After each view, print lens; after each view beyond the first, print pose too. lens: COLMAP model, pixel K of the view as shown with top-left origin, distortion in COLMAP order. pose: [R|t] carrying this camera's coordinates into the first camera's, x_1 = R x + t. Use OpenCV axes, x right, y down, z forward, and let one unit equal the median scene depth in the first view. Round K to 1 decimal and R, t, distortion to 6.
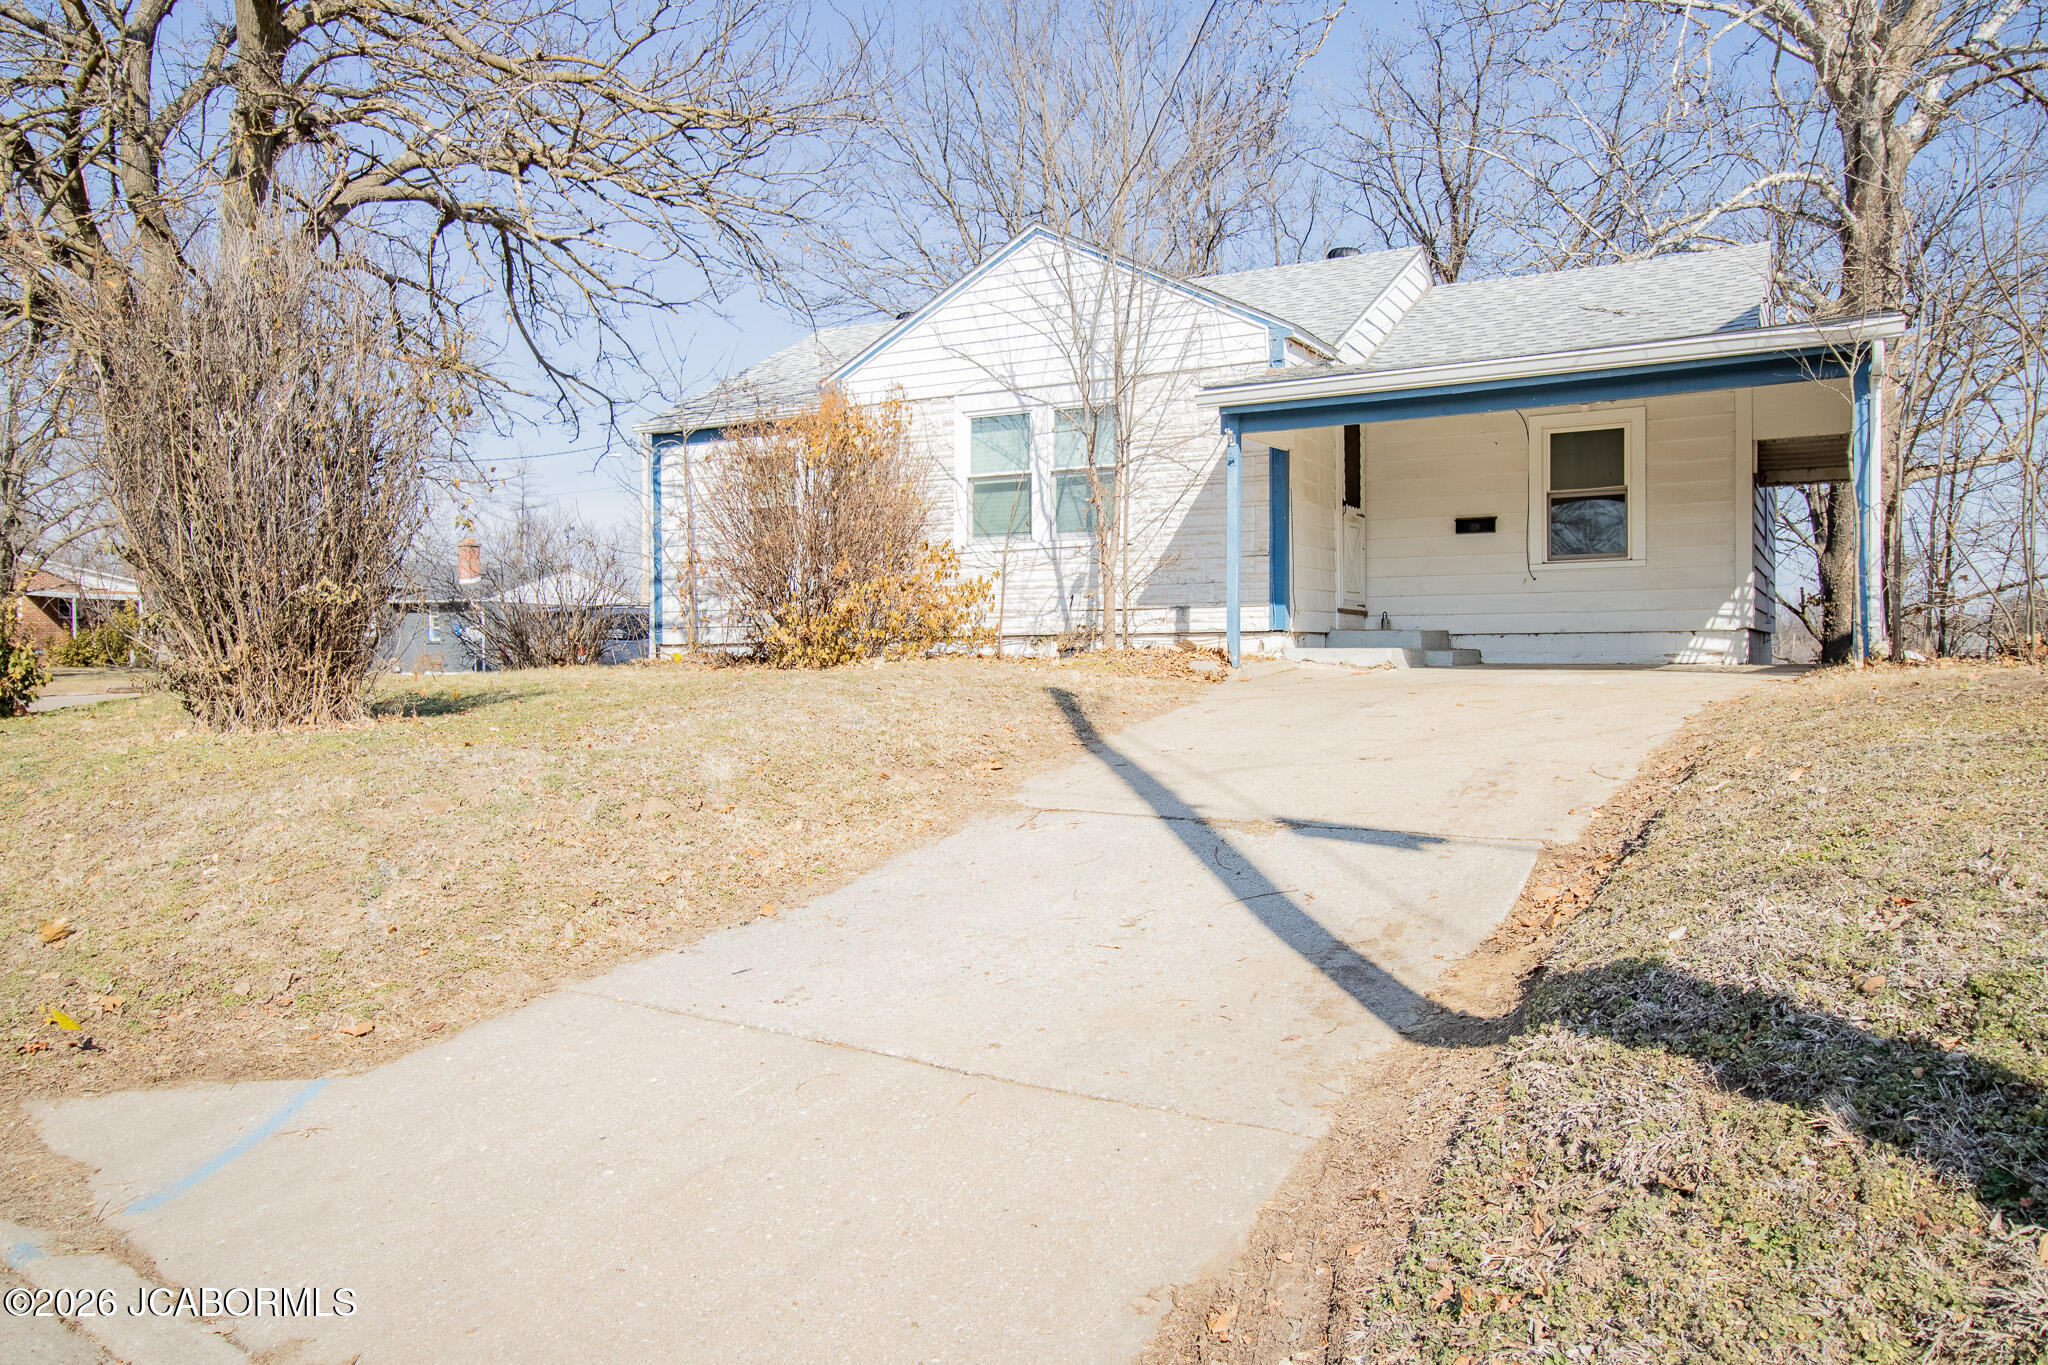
lens RADIAL K [[1492.5, 0, 1019.9], [0, 1492.5, 627.4], [0, 0, 1]] dist [0.004390, -0.001708]
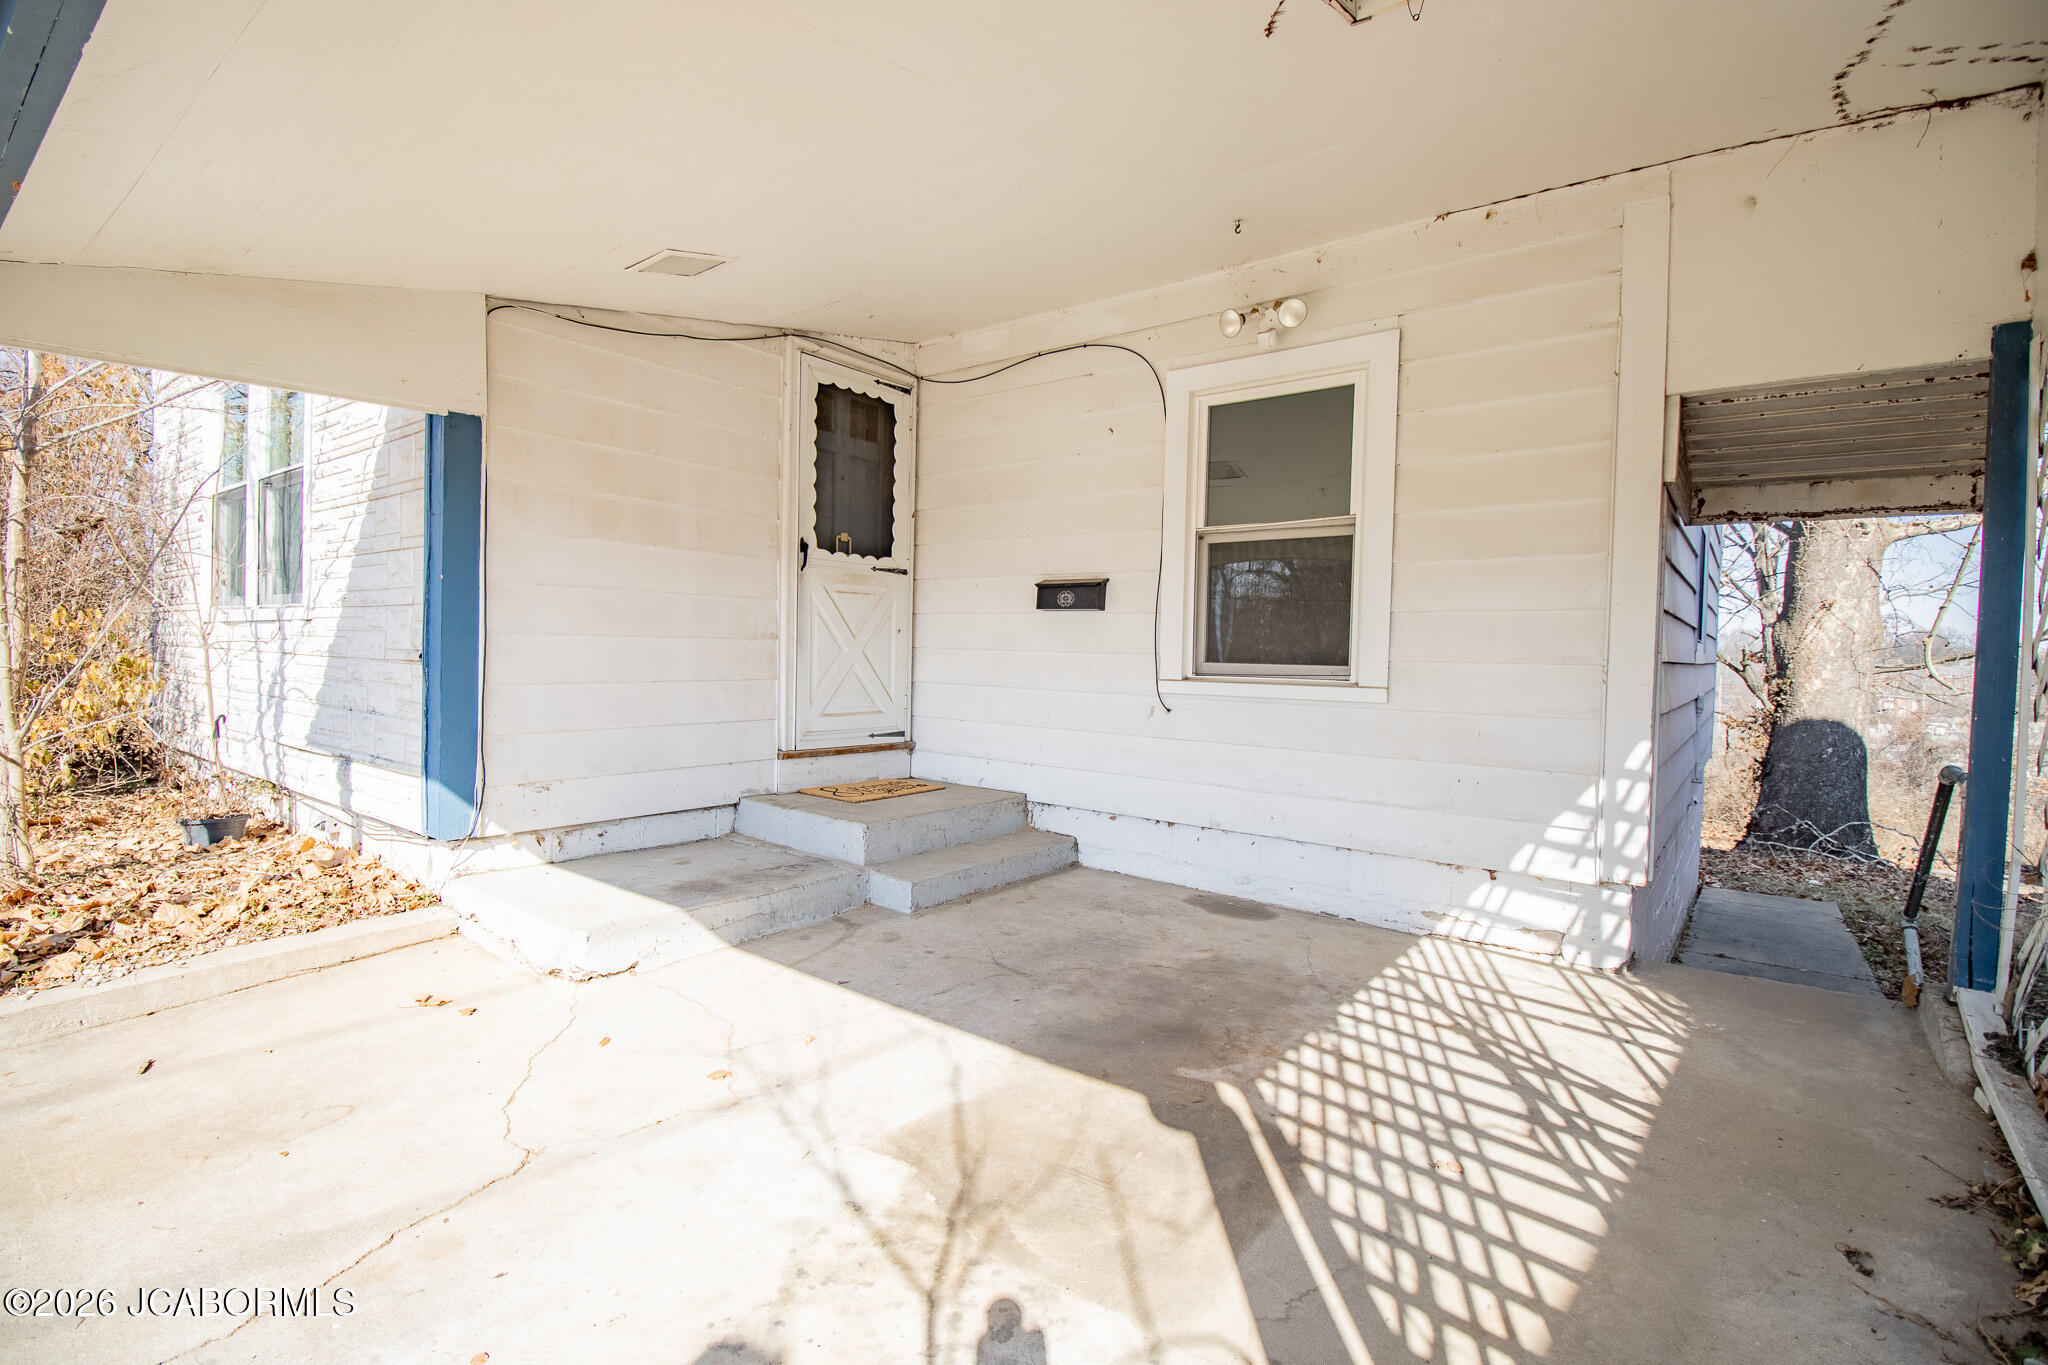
lens RADIAL K [[958.6, 0, 1013.8], [0, 958.6, 683.5], [0, 0, 1]] dist [0.016110, -0.025844]
pose [[0.986273, 0.037632, -0.160780, 0.352490], [-0.029367, 0.998137, 0.053476, -0.057286], [0.162493, -0.048021, 0.985540, 0.696826]]
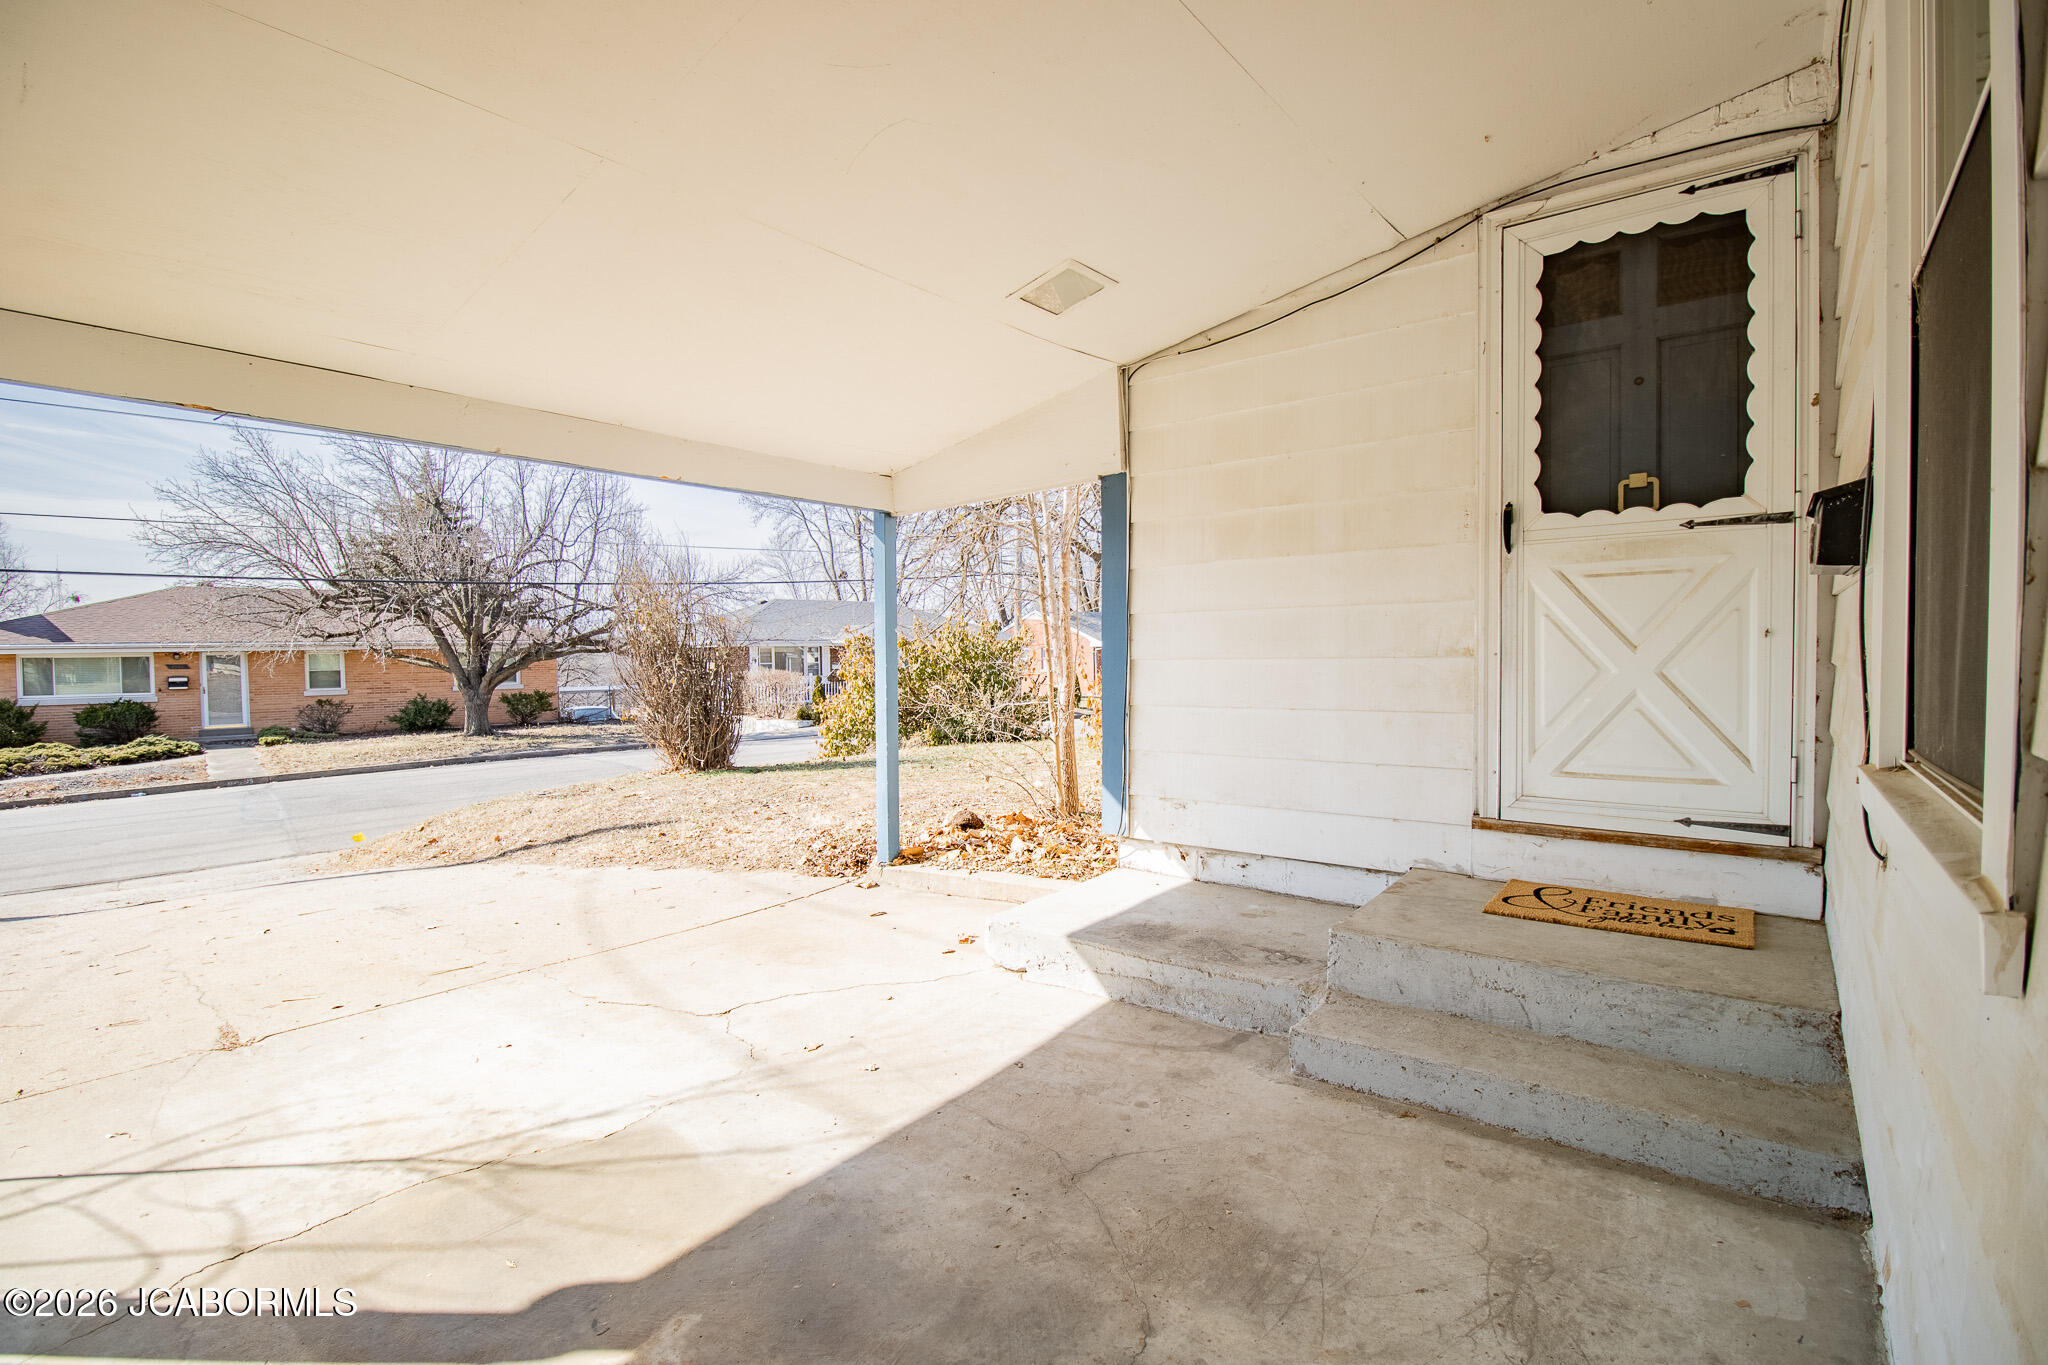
lens RADIAL K [[958.6, 0, 1013.8], [0, 958.6, 683.5], [0, 0, 1]] dist [0.016110, -0.025844]
pose [[-0.167714, 0.047430, -0.984694, 0.467135], [0.032173, 0.998573, 0.042619, -0.059280], [0.985311, -0.024533, -0.169001, 0.942888]]
